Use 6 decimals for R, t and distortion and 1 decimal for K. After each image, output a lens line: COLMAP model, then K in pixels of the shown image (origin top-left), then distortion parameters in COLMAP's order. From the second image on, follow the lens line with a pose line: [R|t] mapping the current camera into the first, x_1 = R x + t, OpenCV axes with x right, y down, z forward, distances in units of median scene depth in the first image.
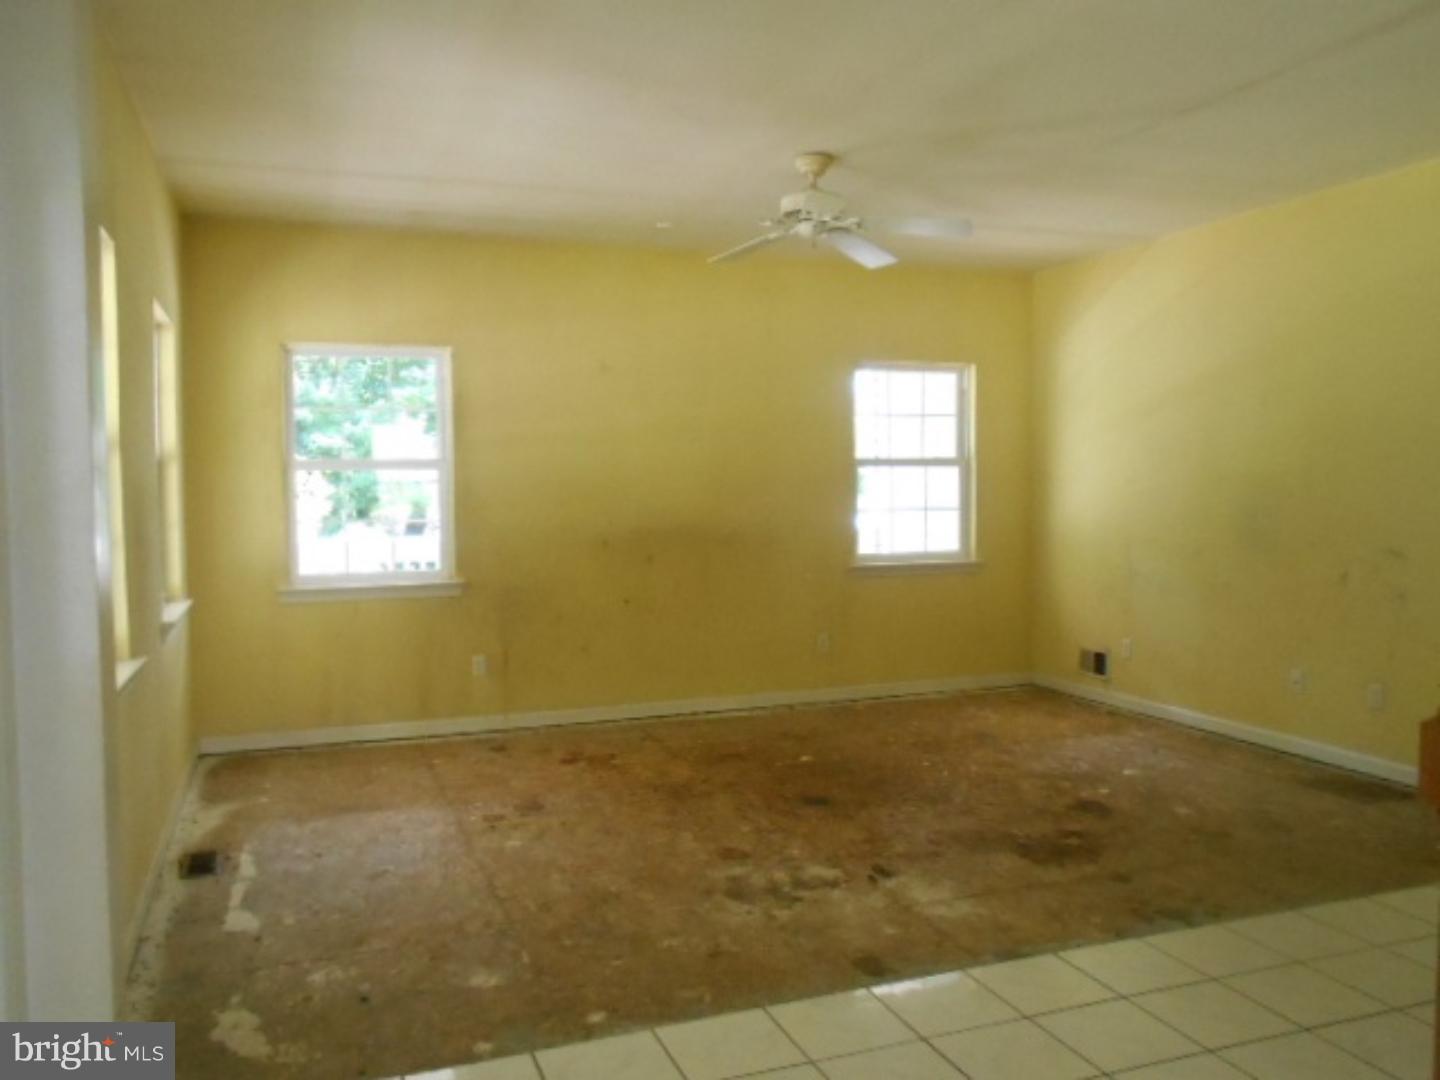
lens RADIAL K [[1134.7, 0, 720.0], [0, 1134.7, 540.0], [0, 0, 1]] dist [0.003757, 0.003292]
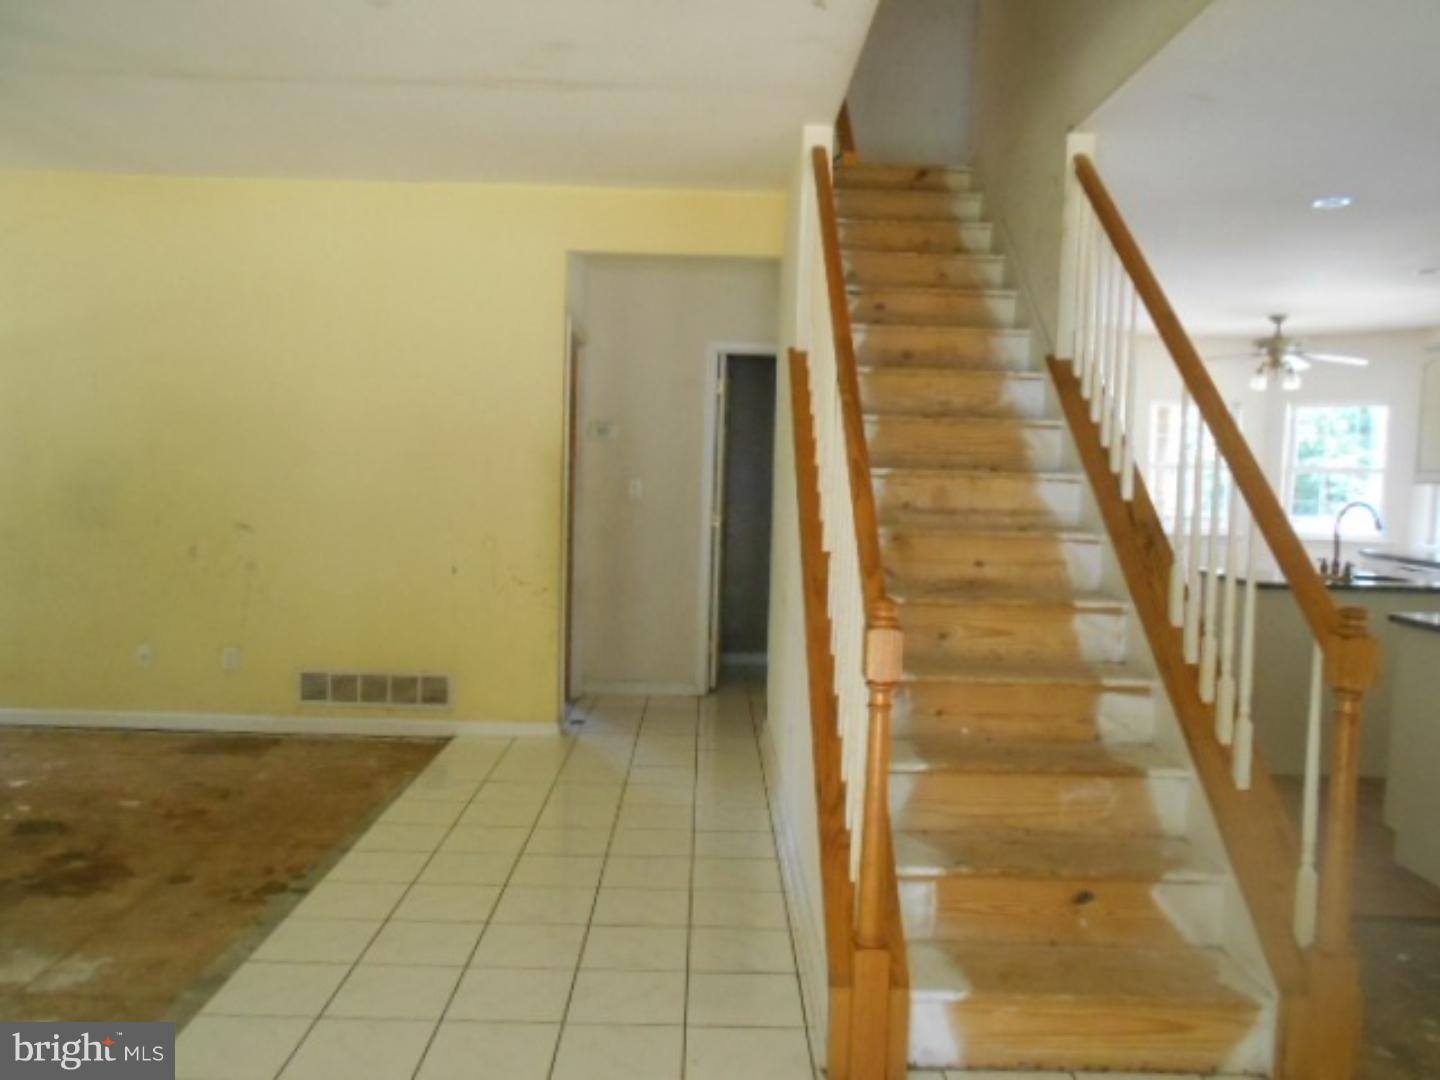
lens RADIAL K [[1134.7, 0, 720.0], [0, 1134.7, 540.0], [0, 0, 1]] dist [0.003757, 0.003292]
pose [[0.341080, -0.037794, 0.939274, -0.366630], [0.011370, 0.999284, 0.036080, -0.012963], [-0.939966, -0.001627, 0.341265, 0.251545]]
